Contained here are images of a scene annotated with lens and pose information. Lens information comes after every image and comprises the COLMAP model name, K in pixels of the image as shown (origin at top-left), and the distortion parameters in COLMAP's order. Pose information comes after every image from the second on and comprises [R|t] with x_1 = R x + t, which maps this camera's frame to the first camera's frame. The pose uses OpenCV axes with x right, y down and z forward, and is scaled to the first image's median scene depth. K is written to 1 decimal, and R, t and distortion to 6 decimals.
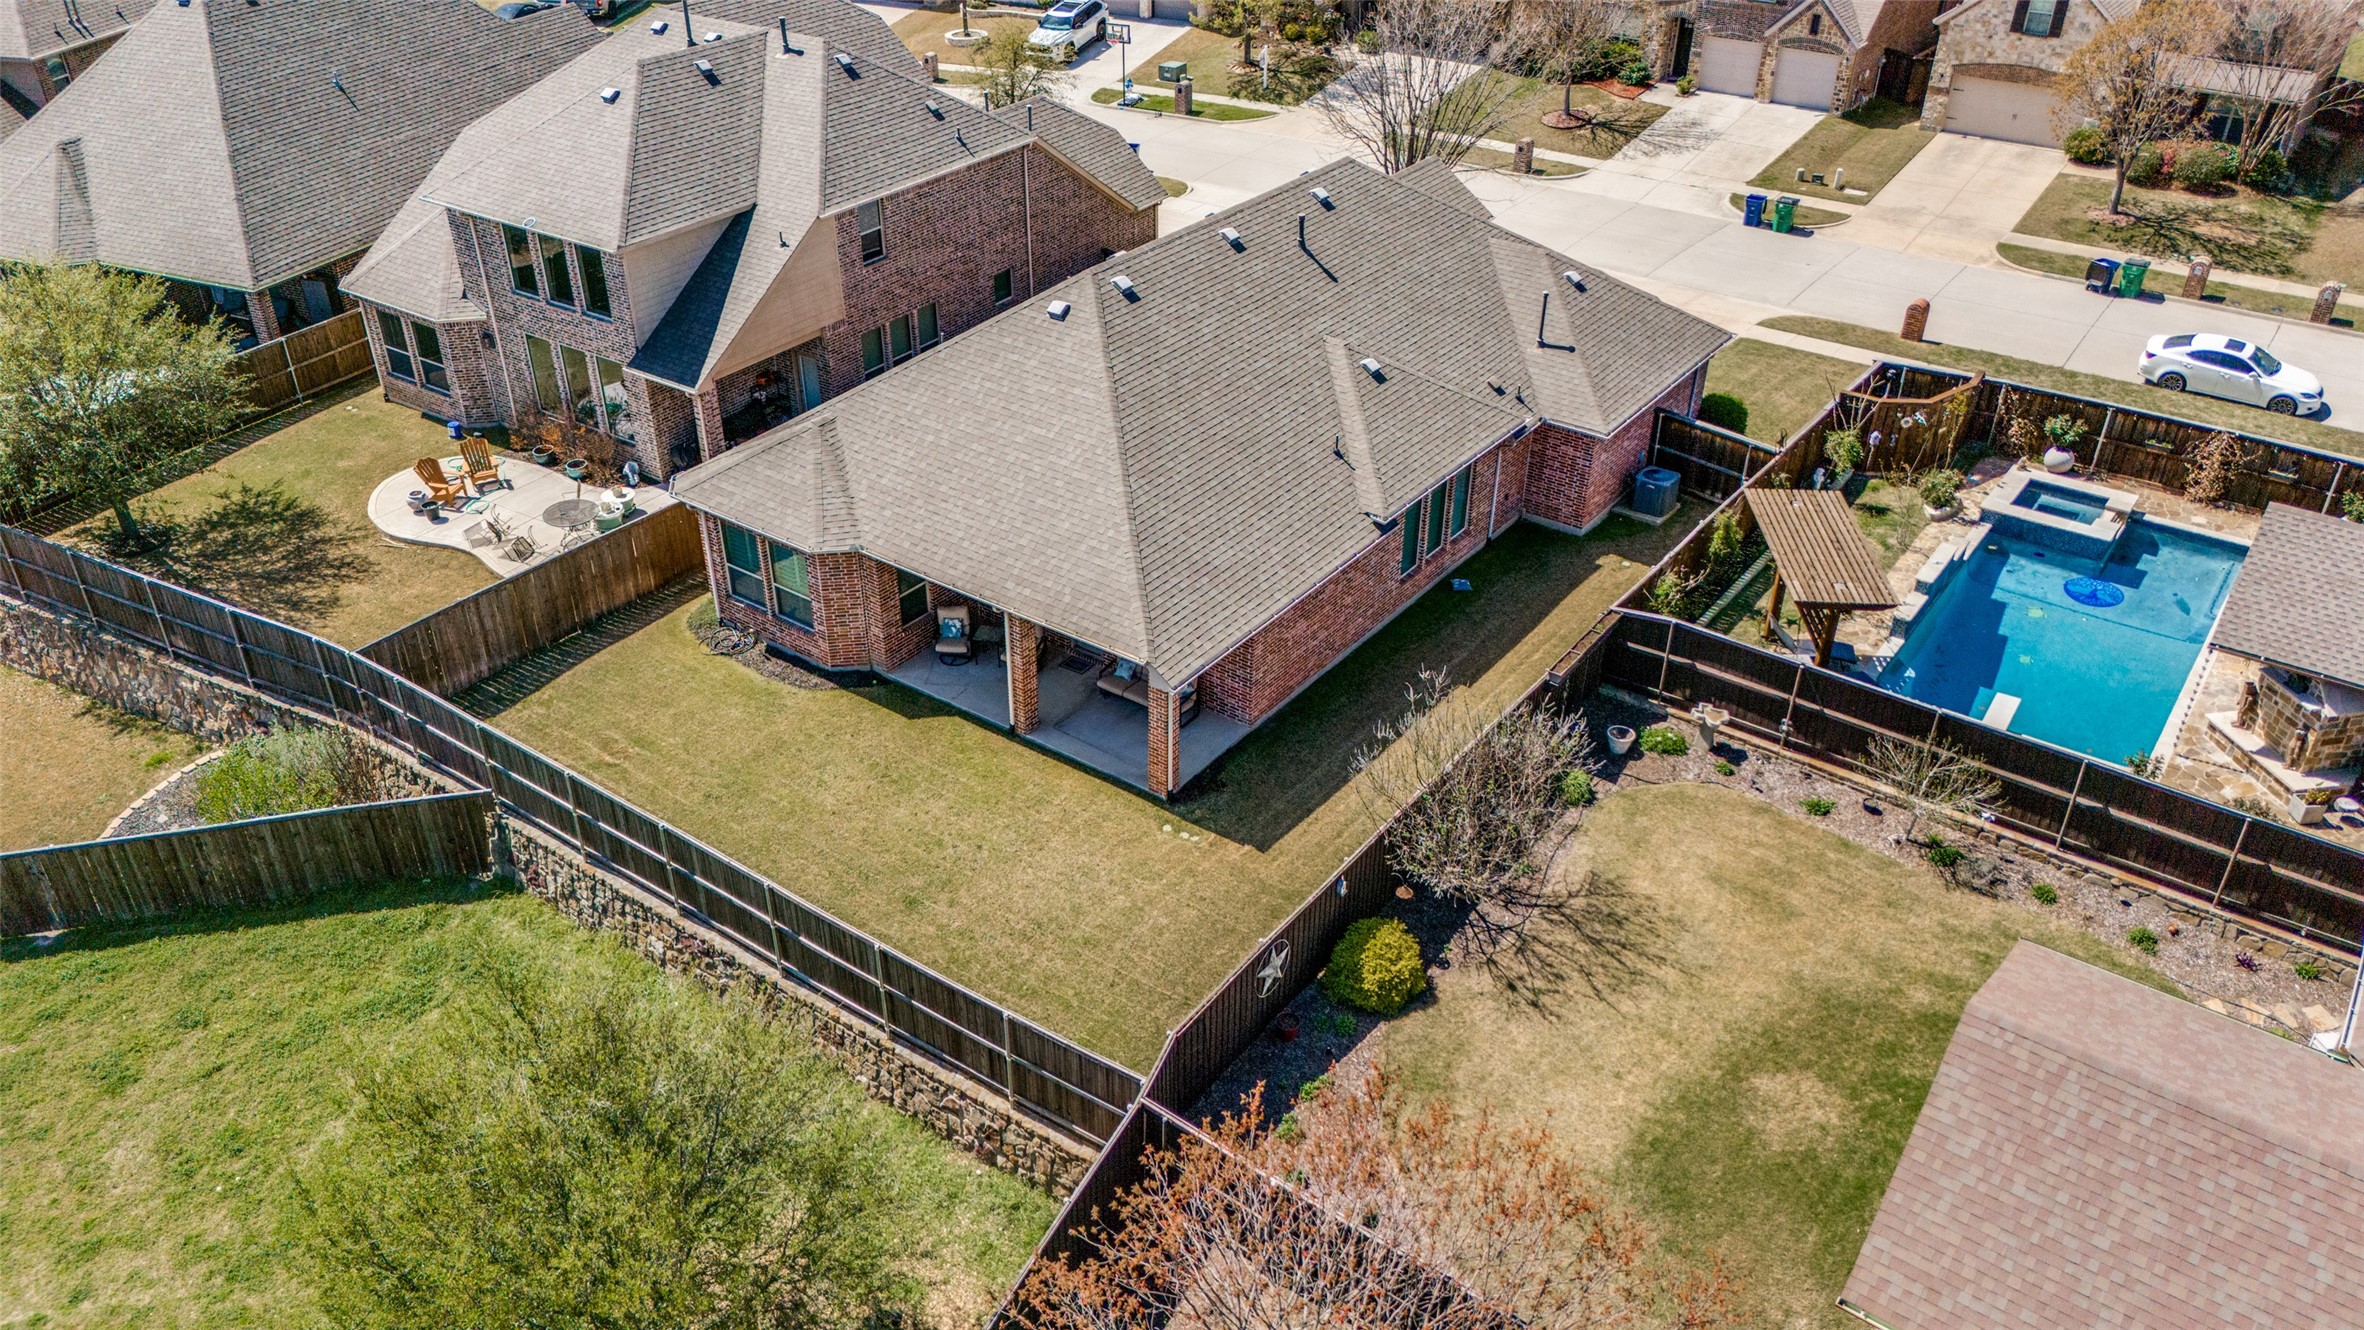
lens RADIAL K [[1728.6, 0, 1182.0], [0, 1728.6, 665.0], [0, 0, 1]] dist [0.071318, -0.063427]
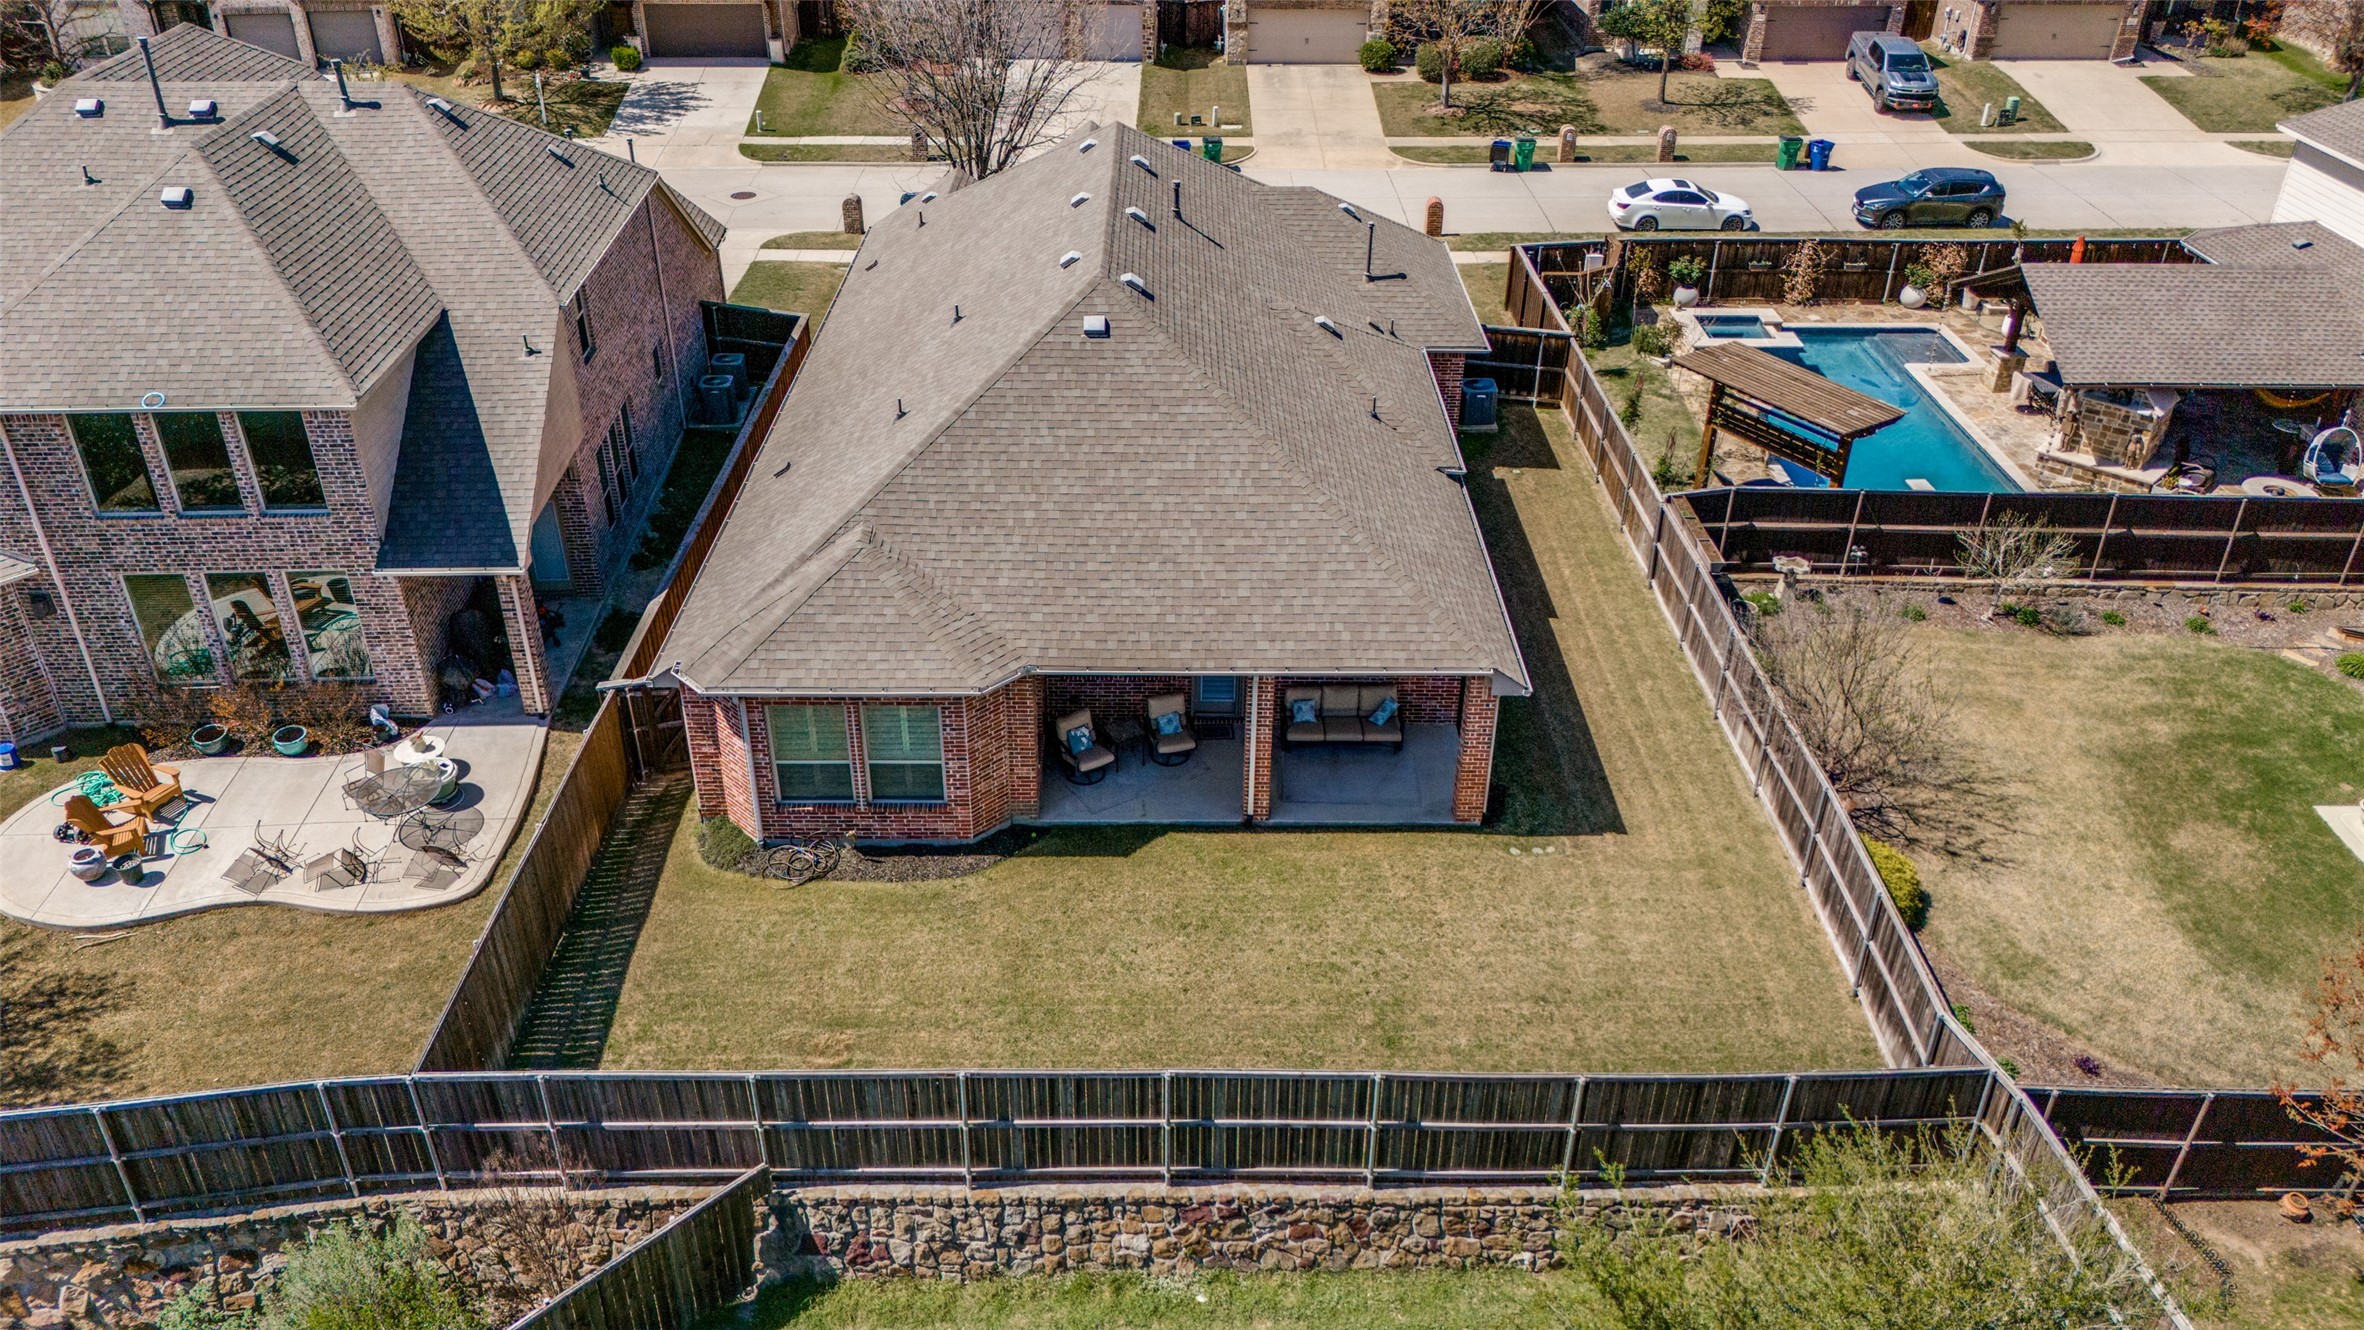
lens RADIAL K [[1728.6, 0, 1182.0], [0, 1728.6, 665.0], [0, 0, 1]] dist [0.071318, -0.063427]
pose [[0.802986, -0.309400, 0.509397, -0.427829], [0.315861, 0.945716, 0.076507, -0.087263], [-0.505417, 0.099464, 0.857124, 0.247111]]
